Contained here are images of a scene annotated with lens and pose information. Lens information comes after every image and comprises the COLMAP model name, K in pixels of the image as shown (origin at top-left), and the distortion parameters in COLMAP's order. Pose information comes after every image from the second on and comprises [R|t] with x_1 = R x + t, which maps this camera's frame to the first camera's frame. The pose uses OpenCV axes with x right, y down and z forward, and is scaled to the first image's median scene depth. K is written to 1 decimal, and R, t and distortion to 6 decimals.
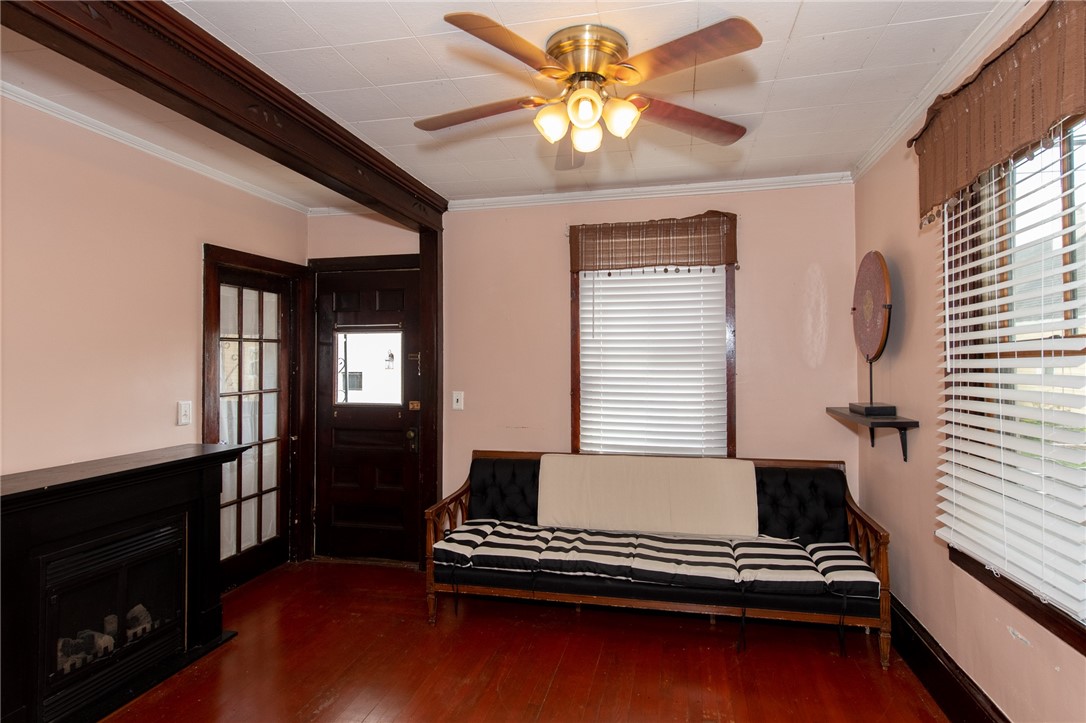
lens RADIAL K [[619.9, 0, 544.2], [0, 619.9, 343.4], [0, 0, 1]] dist [0.018792, -0.001074]
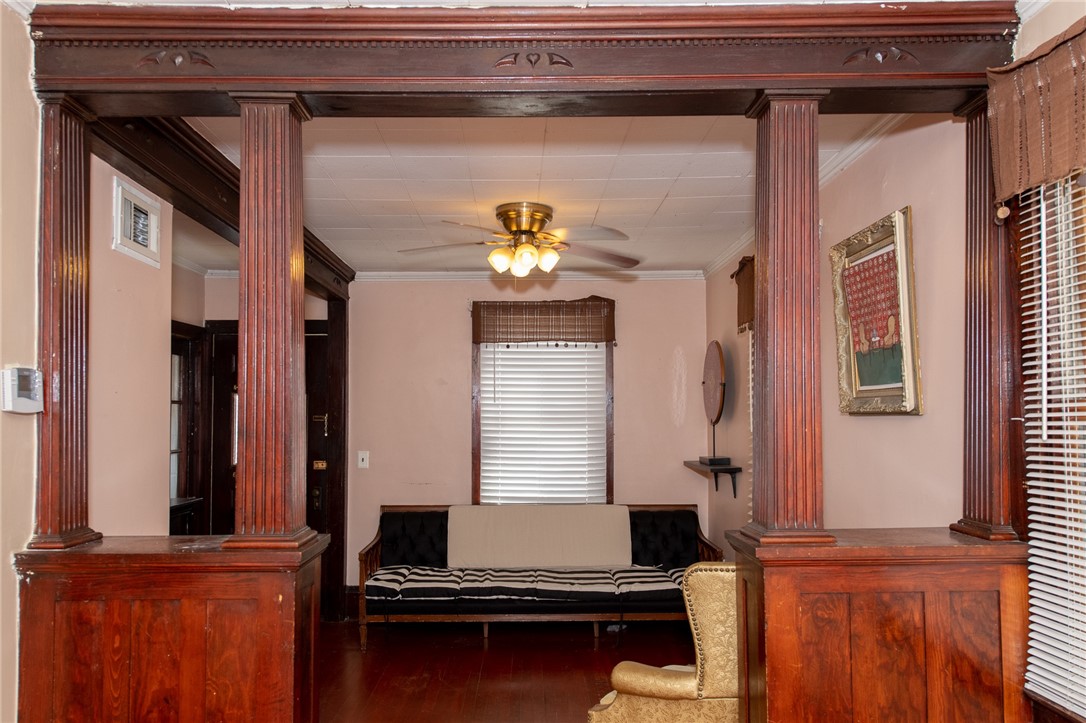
lens RADIAL K [[722.5, 0, 546.6], [0, 722.5, 364.3], [0, 0, 1]] dist [0.048492, -0.059937]
pose [[0.976039, 0.019646, 0.216705, -0.124328], [-0.009222, 0.998756, -0.049008, -0.015698], [-0.217399, 0.045836, 0.975006, -0.340054]]
